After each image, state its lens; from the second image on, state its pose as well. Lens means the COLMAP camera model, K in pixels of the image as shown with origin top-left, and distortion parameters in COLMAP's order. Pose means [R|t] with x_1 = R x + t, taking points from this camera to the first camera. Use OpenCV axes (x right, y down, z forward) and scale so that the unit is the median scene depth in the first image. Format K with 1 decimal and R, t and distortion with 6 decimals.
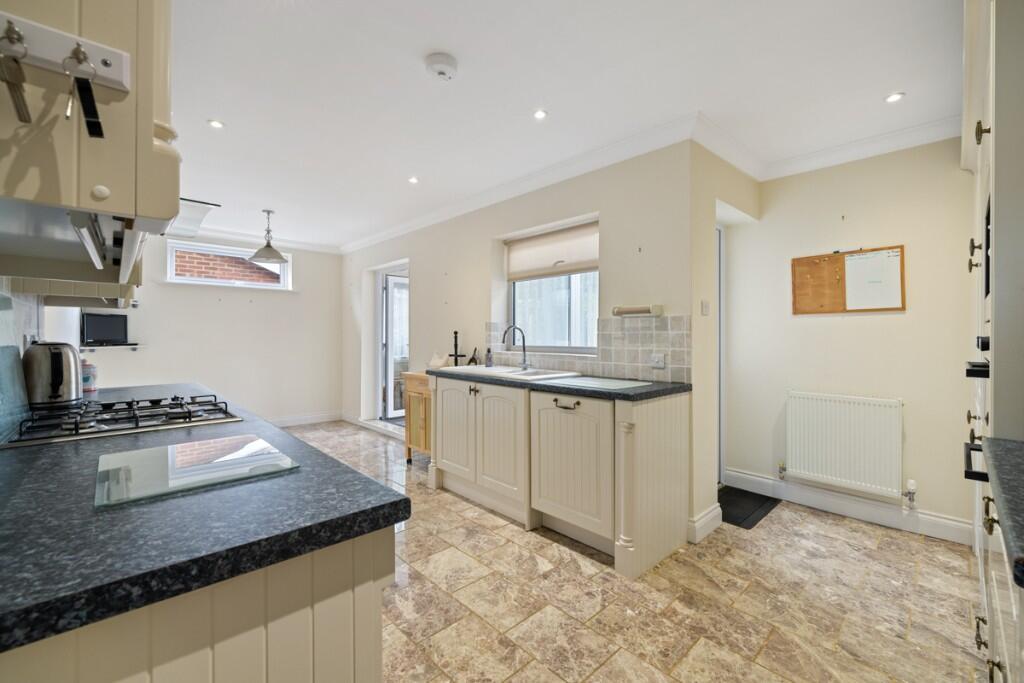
lens RADIAL K [[427.2, 0, 512.7], [0, 427.2, 336.2], [0, 0, 1]] dist [-0.001844, -0.000190]
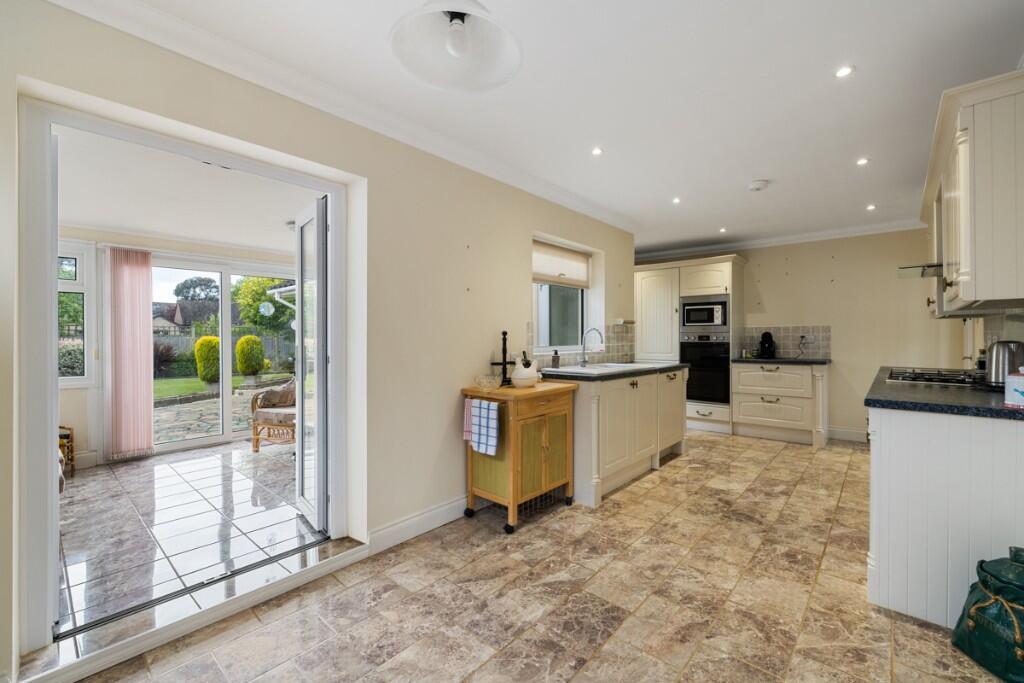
lens RADIAL K [[427.2, 0, 512.7], [0, 427.2, 336.2], [0, 0, 1]] dist [-0.001844, -0.000190]
pose [[-0.091057, 0.000008, 0.995846, -1.241434], [0.002425, 0.999997, 0.000214, -0.004651], [-0.995843, 0.002434, -0.091057, 1.461556]]
